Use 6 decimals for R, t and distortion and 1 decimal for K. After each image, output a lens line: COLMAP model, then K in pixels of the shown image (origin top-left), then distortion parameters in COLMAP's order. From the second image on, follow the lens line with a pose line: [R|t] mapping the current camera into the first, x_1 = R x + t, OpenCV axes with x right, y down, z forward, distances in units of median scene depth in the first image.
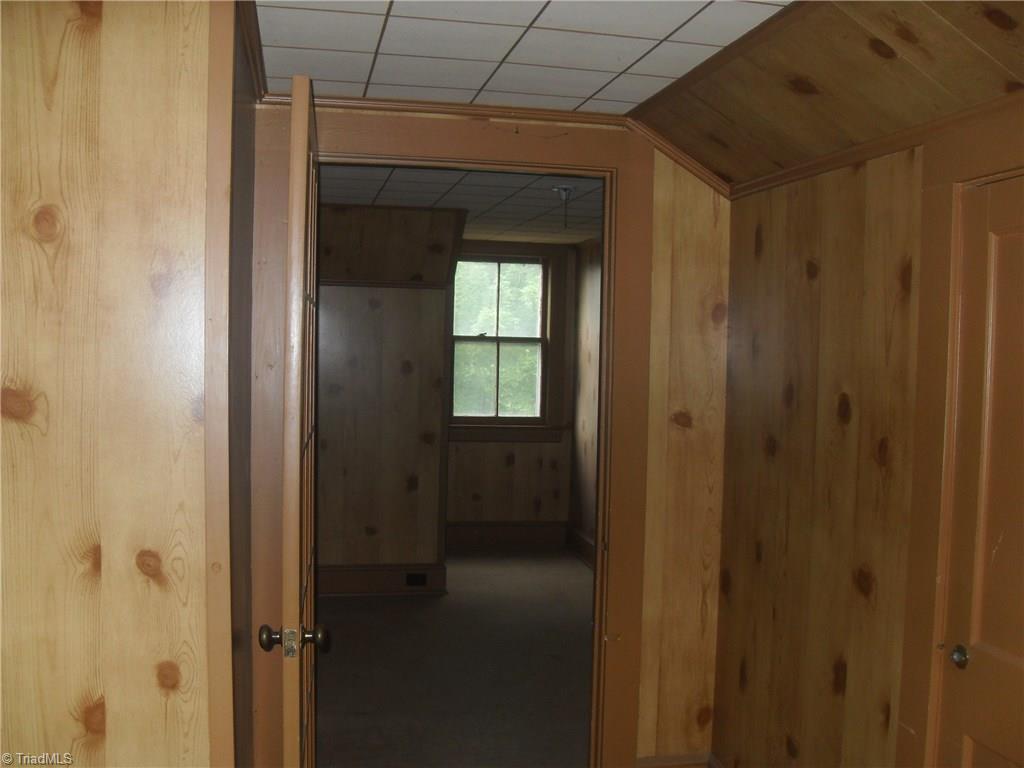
lens RADIAL K [[1084.0, 0, 512.4], [0, 1084.0, 381.9], [0, 0, 1]] dist [-0.133297, 0.000000]
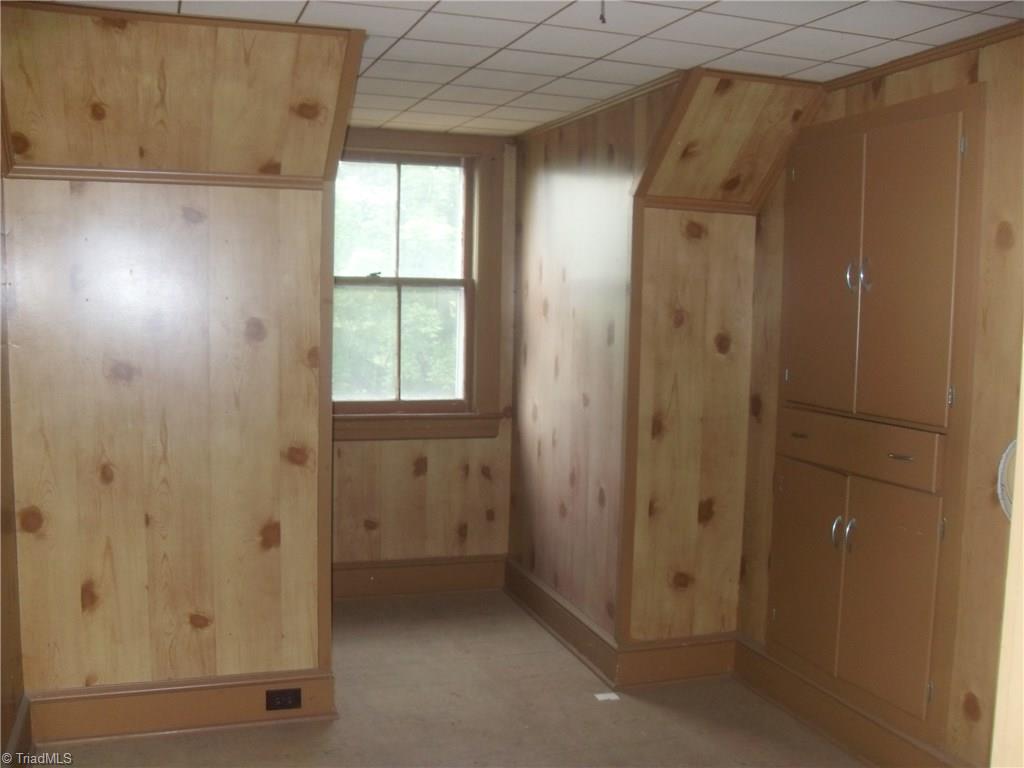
lens RADIAL K [[1084.0, 0, 511.8], [0, 1084.0, 390.3], [0, 0, 1]] dist [-0.133297, 0.000000]
pose [[0.991564, -0.018696, 0.128265, -0.030599], [0.011281, 0.998236, 0.058289, -0.011391], [-0.129129, -0.056350, 0.990025, 0.348319]]
